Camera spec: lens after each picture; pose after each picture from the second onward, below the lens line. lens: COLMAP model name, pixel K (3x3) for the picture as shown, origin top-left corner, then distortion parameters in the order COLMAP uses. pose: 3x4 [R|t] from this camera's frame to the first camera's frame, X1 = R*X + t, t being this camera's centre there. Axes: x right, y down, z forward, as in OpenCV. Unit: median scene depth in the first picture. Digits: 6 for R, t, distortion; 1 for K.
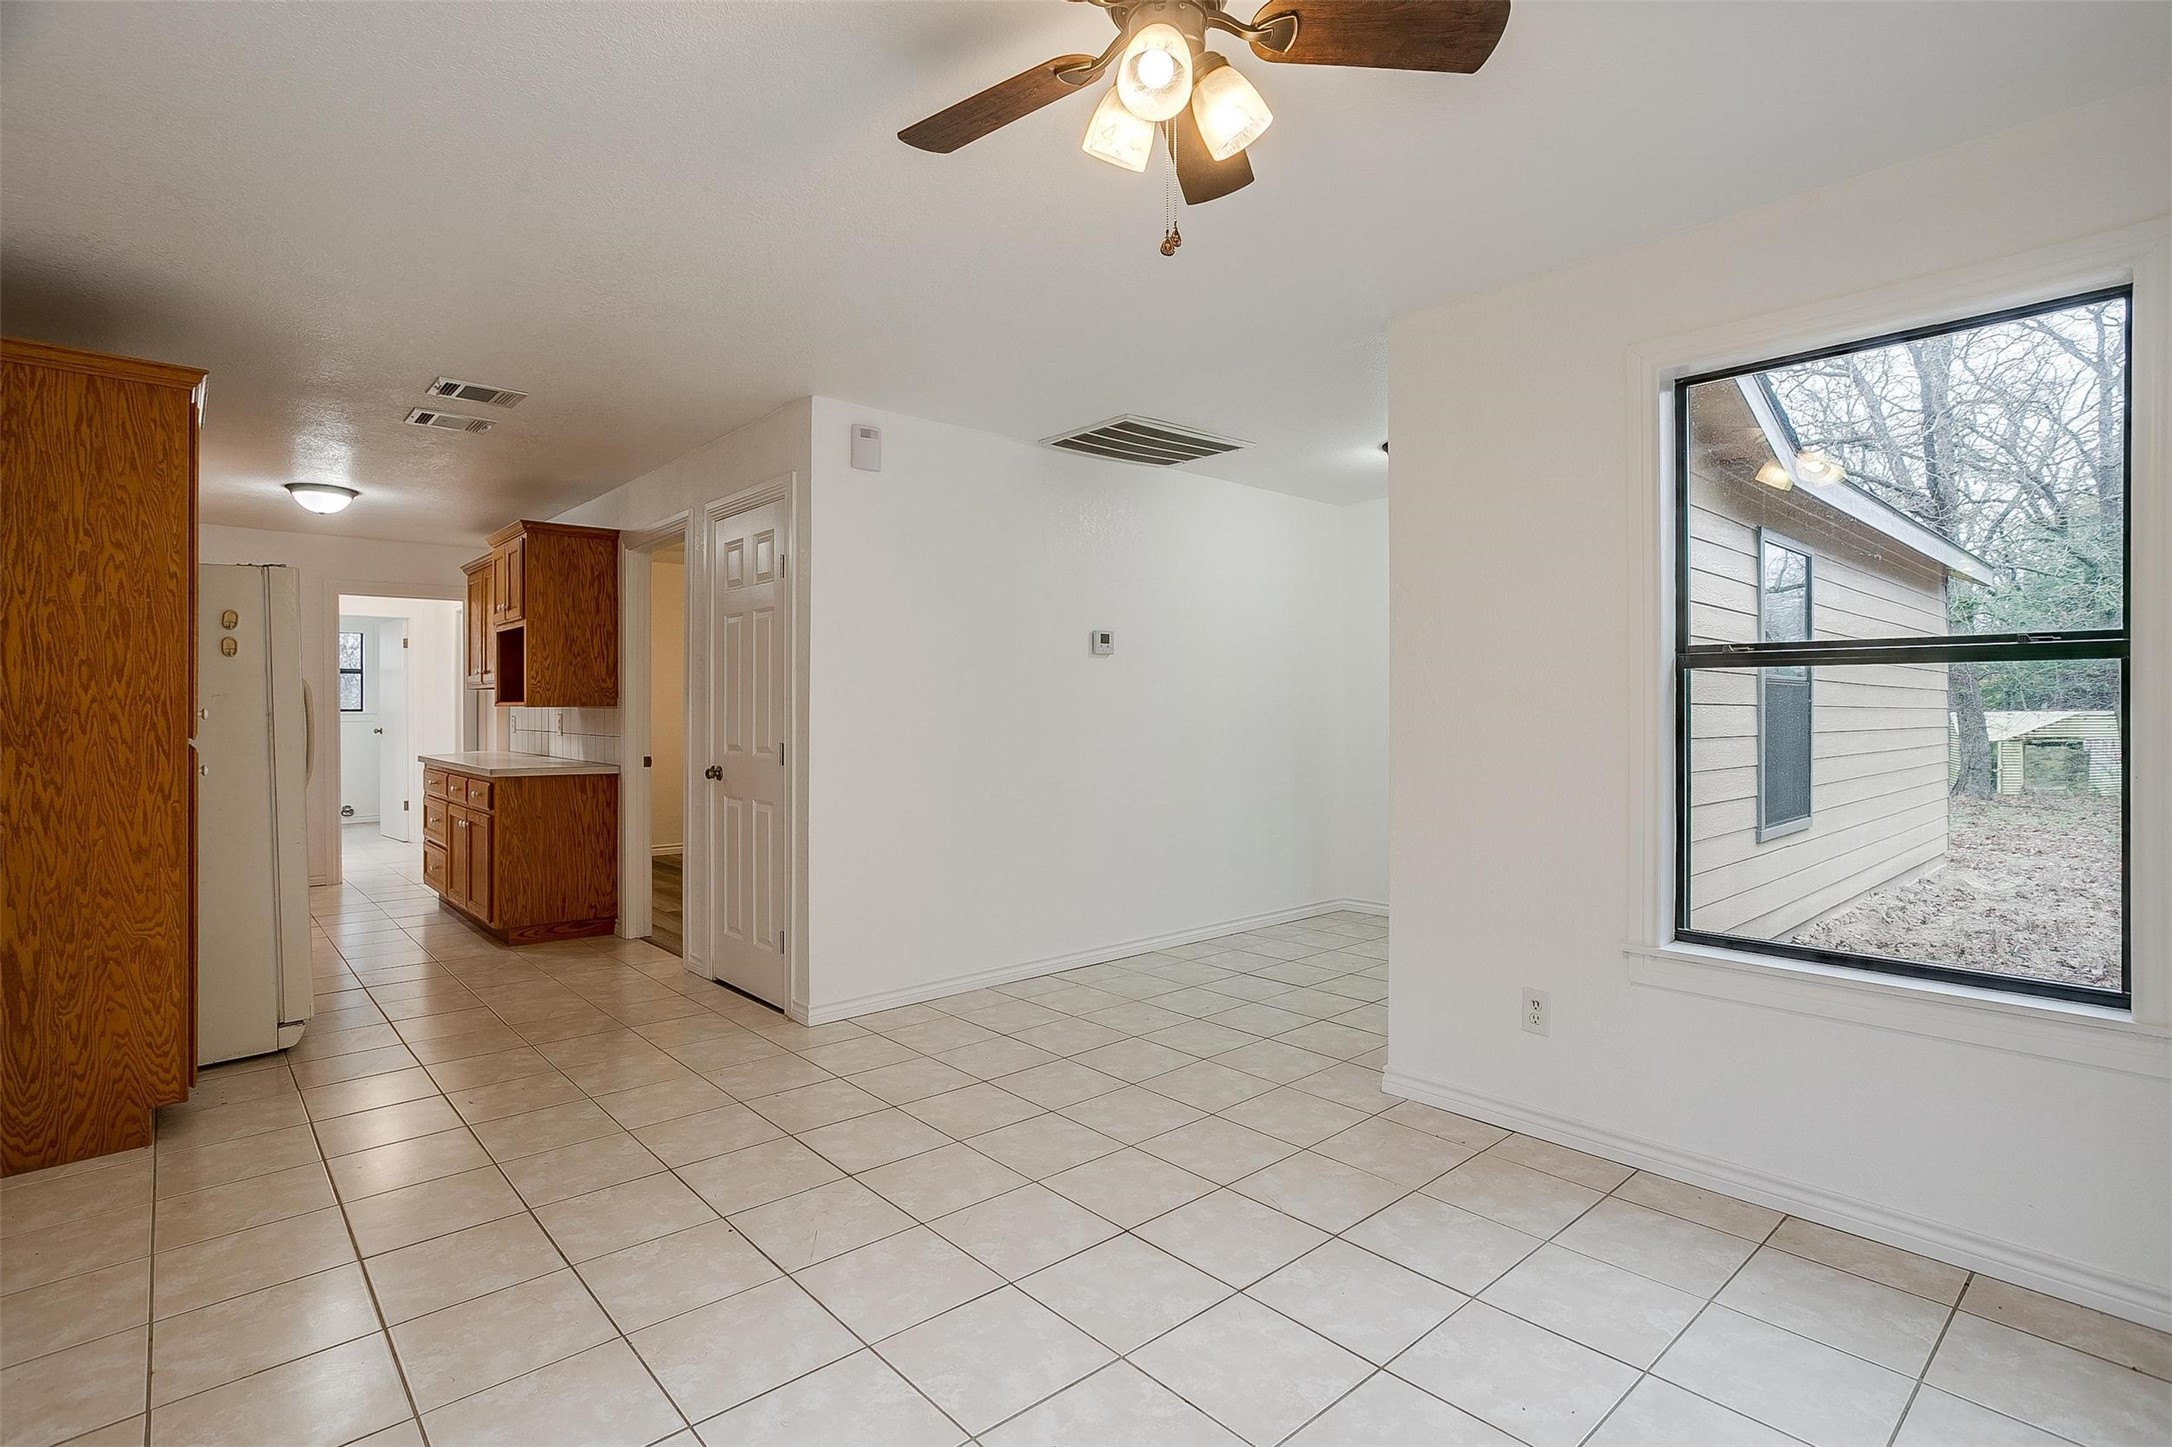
lens RADIAL K [[1049.2, 0, 1096.7], [0, 1049.2, 717.8], [0, 0, 1]] dist [-0.050053, 0.029754]
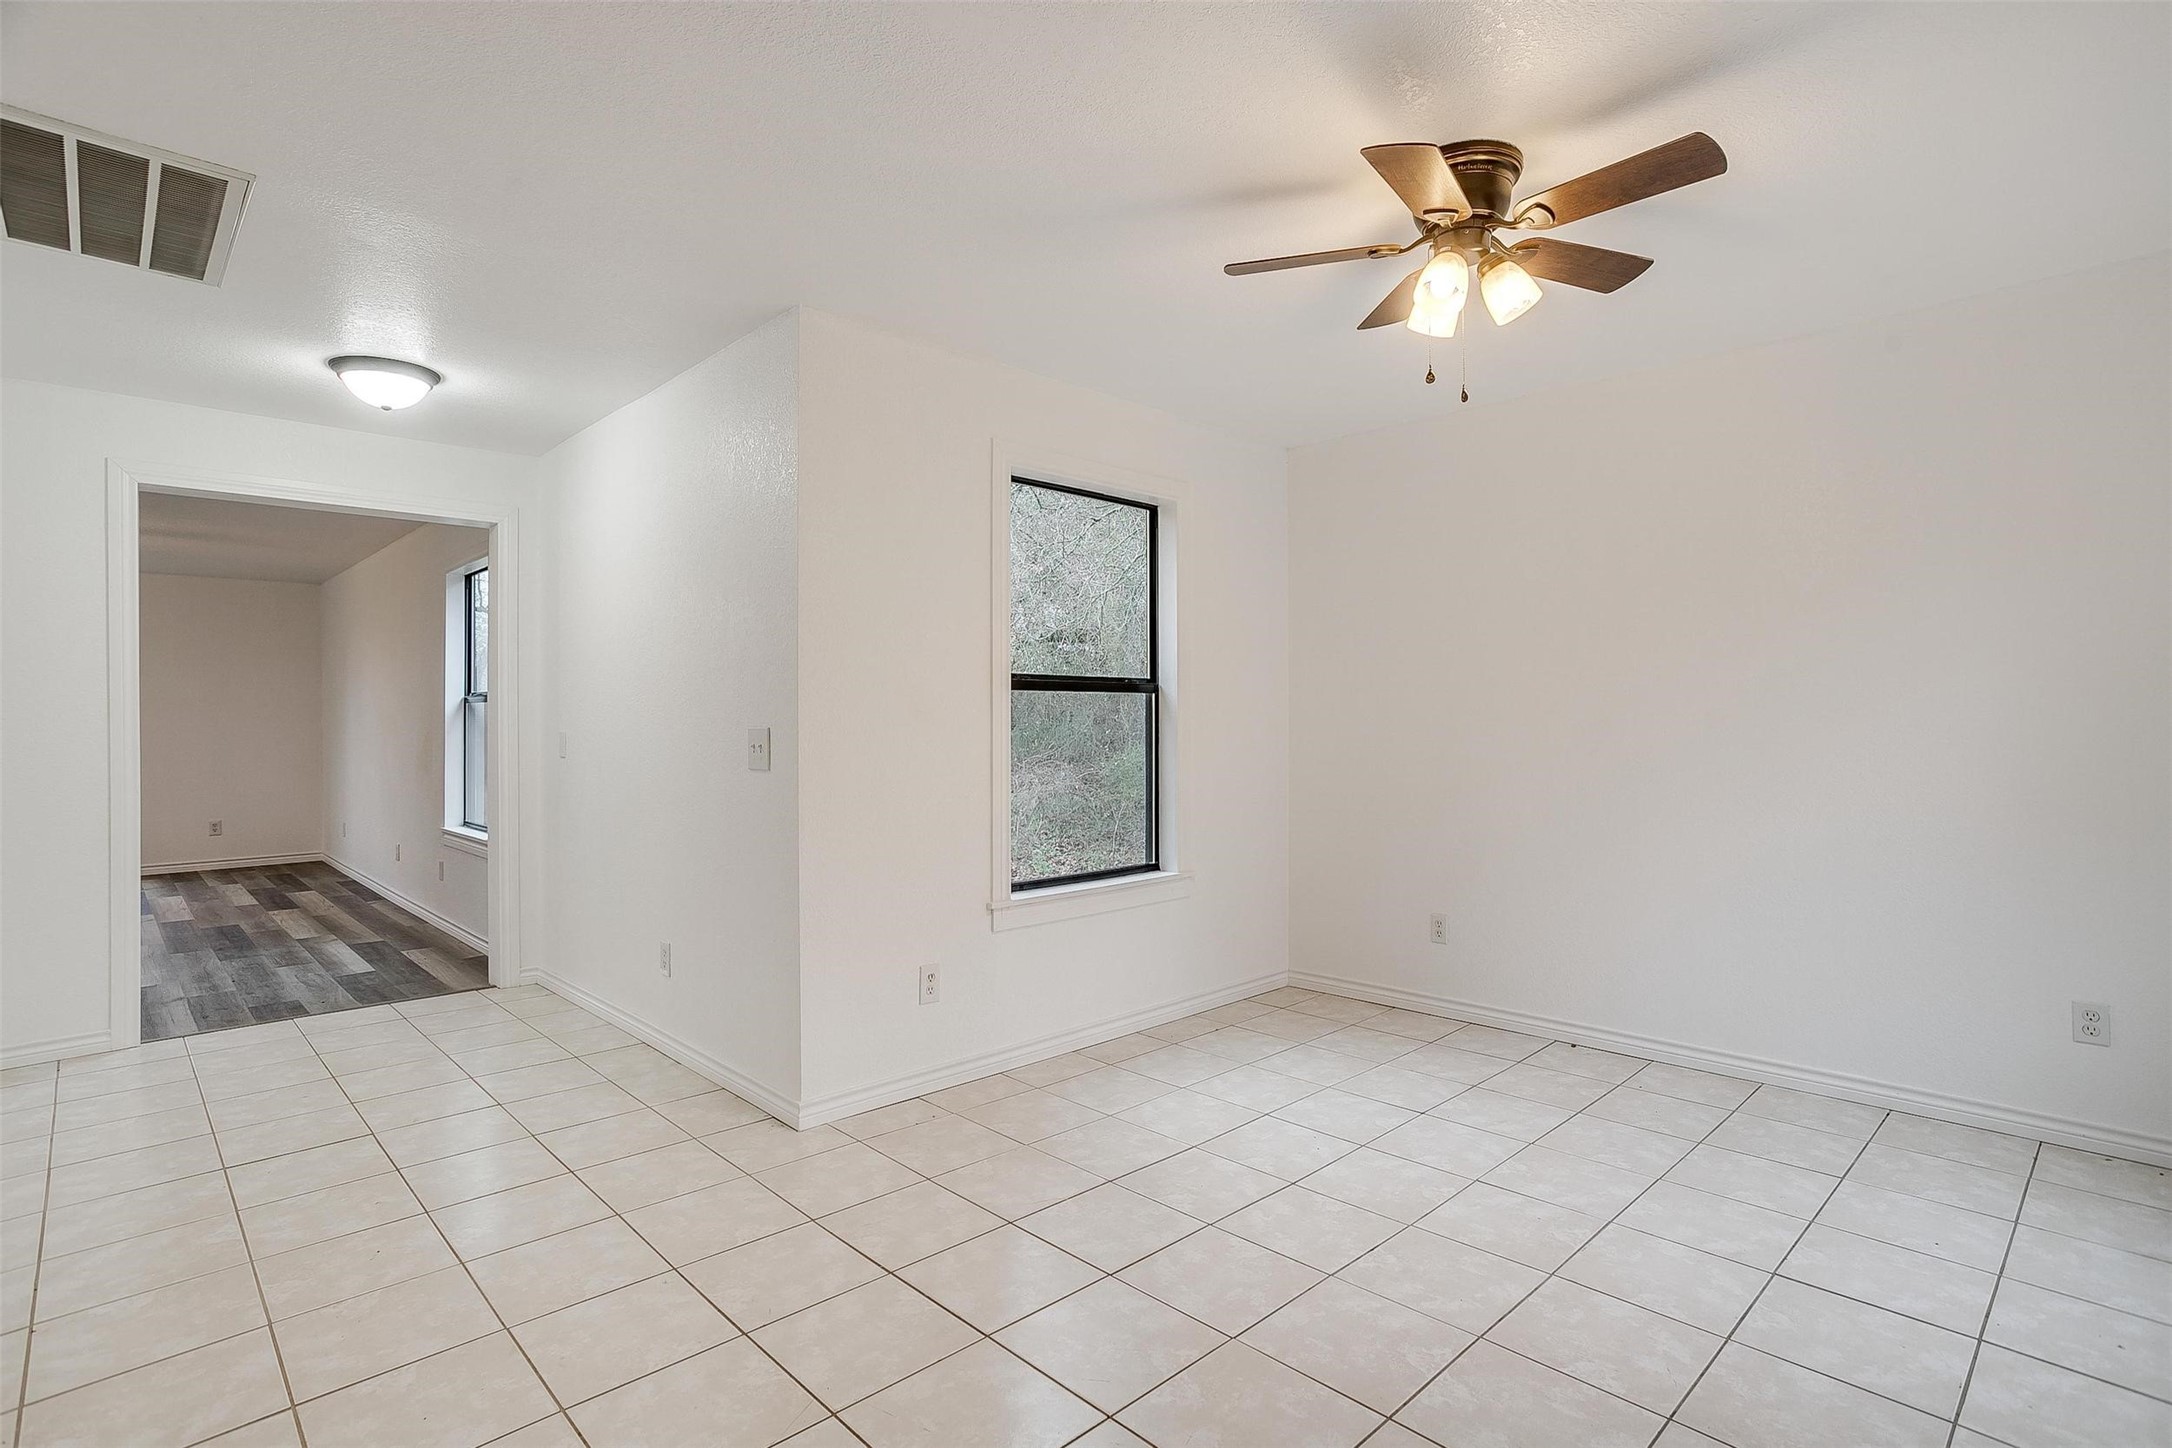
lens RADIAL K [[1061.2, 0, 1086.5], [0, 1061.2, 716.5], [0, 0, 1]] dist [-0.057336, 0.031390]
pose [[-0.026287, 0.006247, 0.999635, -0.864130], [0.013600, 0.999890, -0.005891, -0.002733], [-0.999562, 0.013440, -0.026370, 0.981505]]
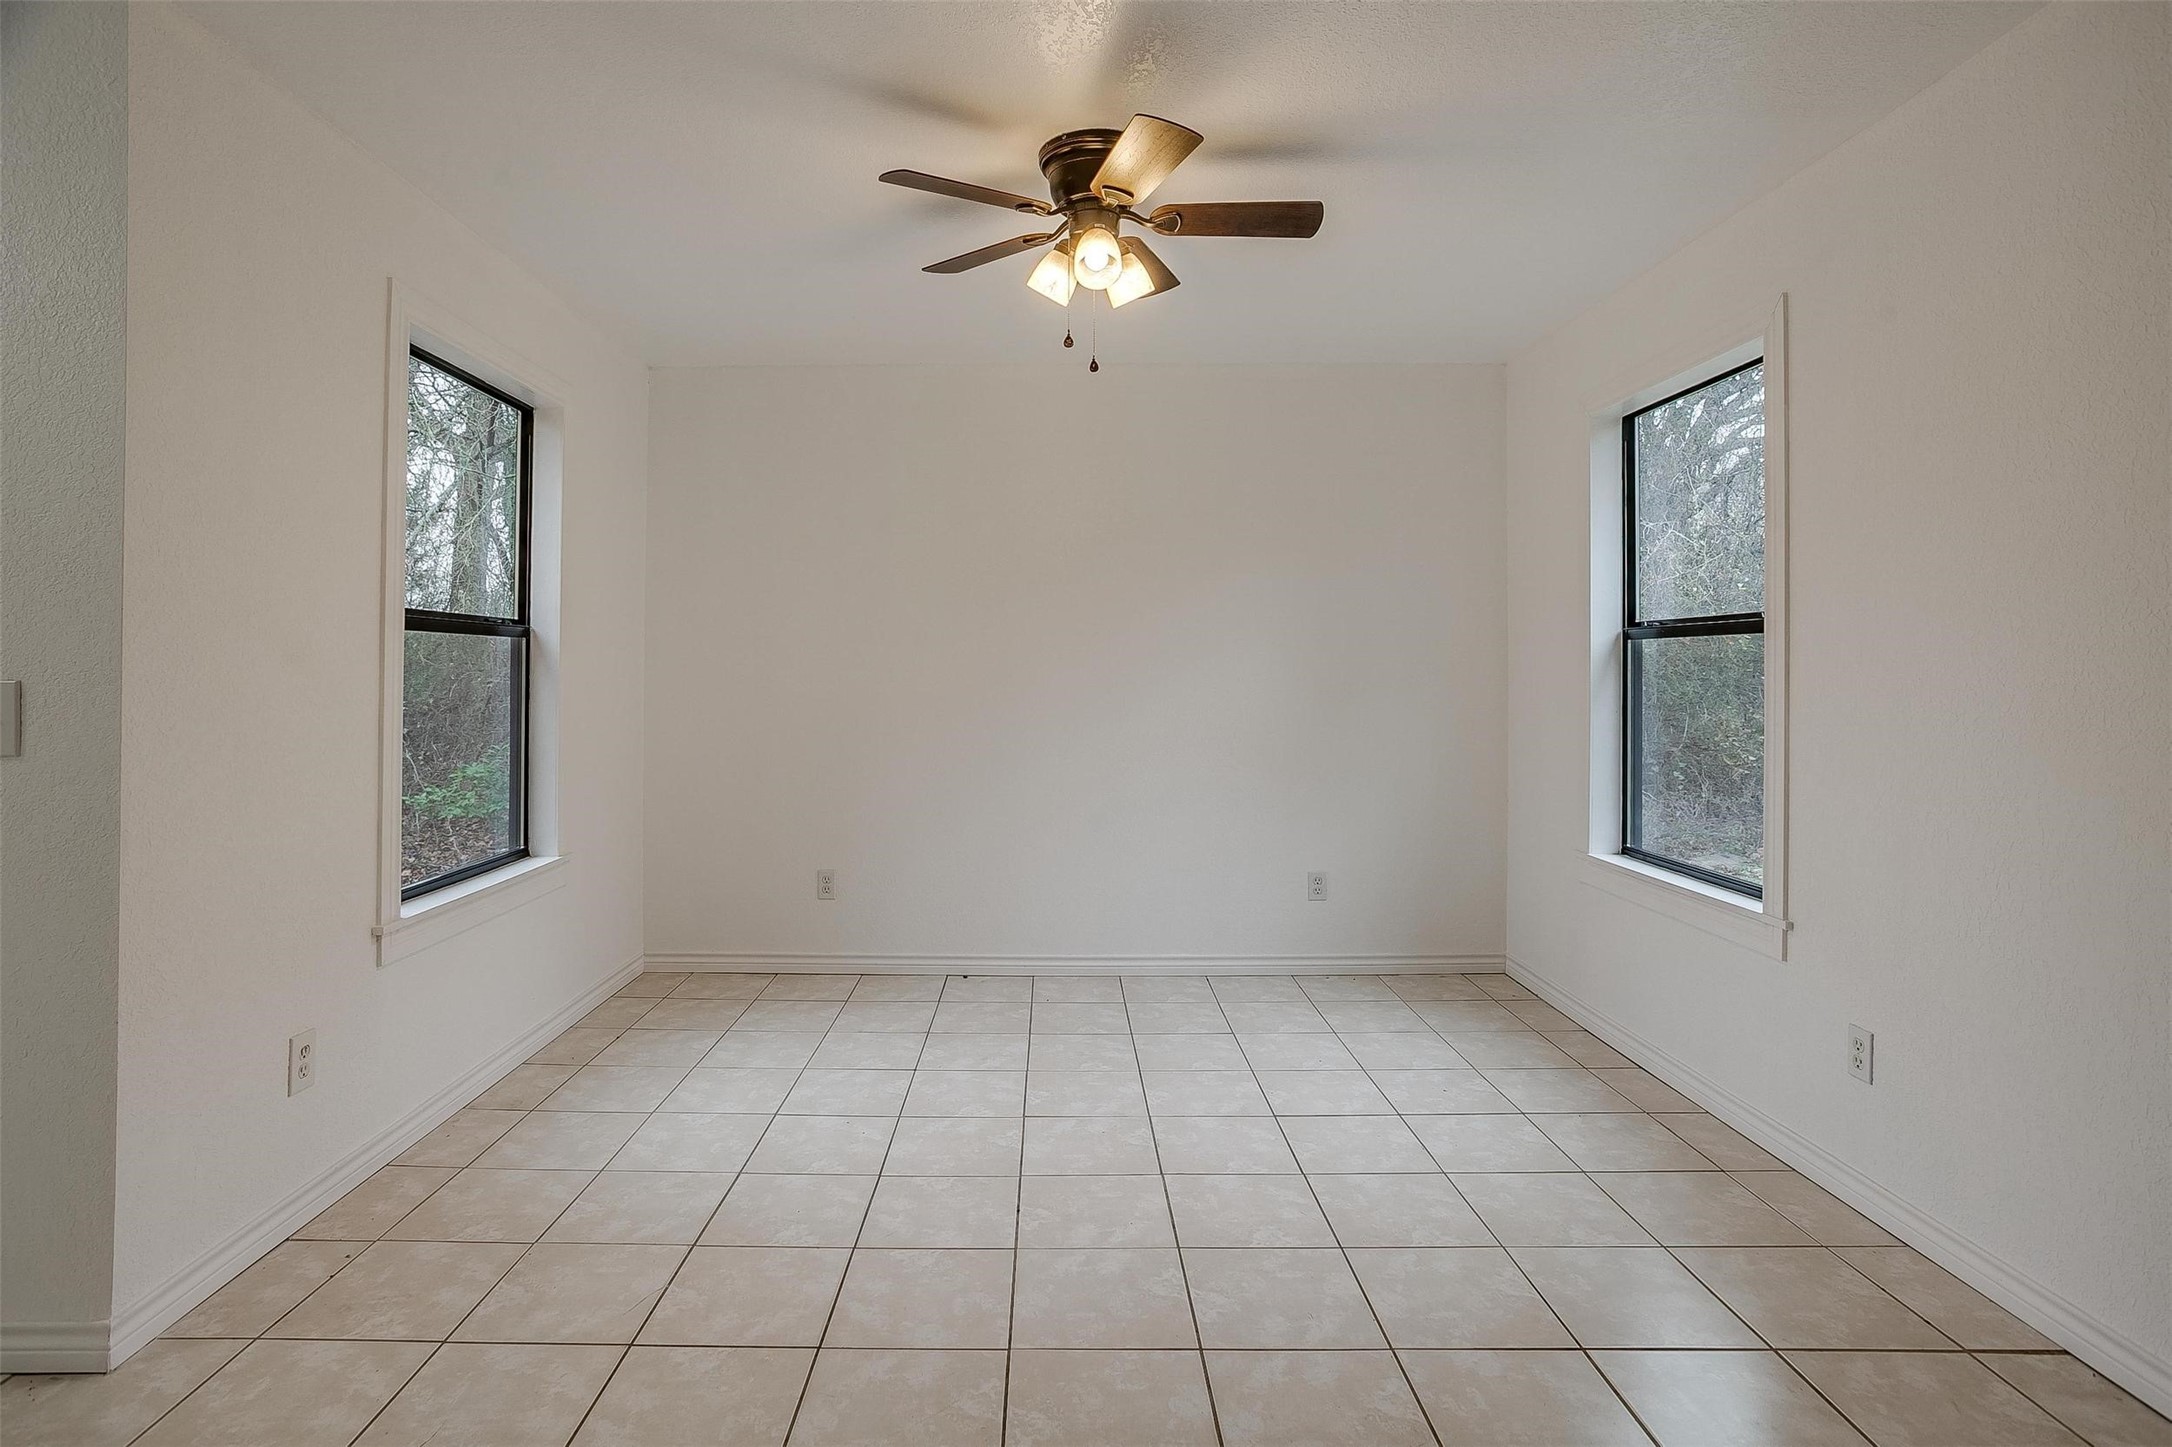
lens RADIAL K [[1073.2, 0, 1039.3], [0, 1073.2, 652.7], [0, 0, 1]] dist [-0.059757, 0.032911]
pose [[-0.732885, 0.013469, 0.680219, -0.589095], [0.006688, 0.999898, -0.012593, -0.007348], [-0.680319, -0.004680, -0.732901, 1.379206]]
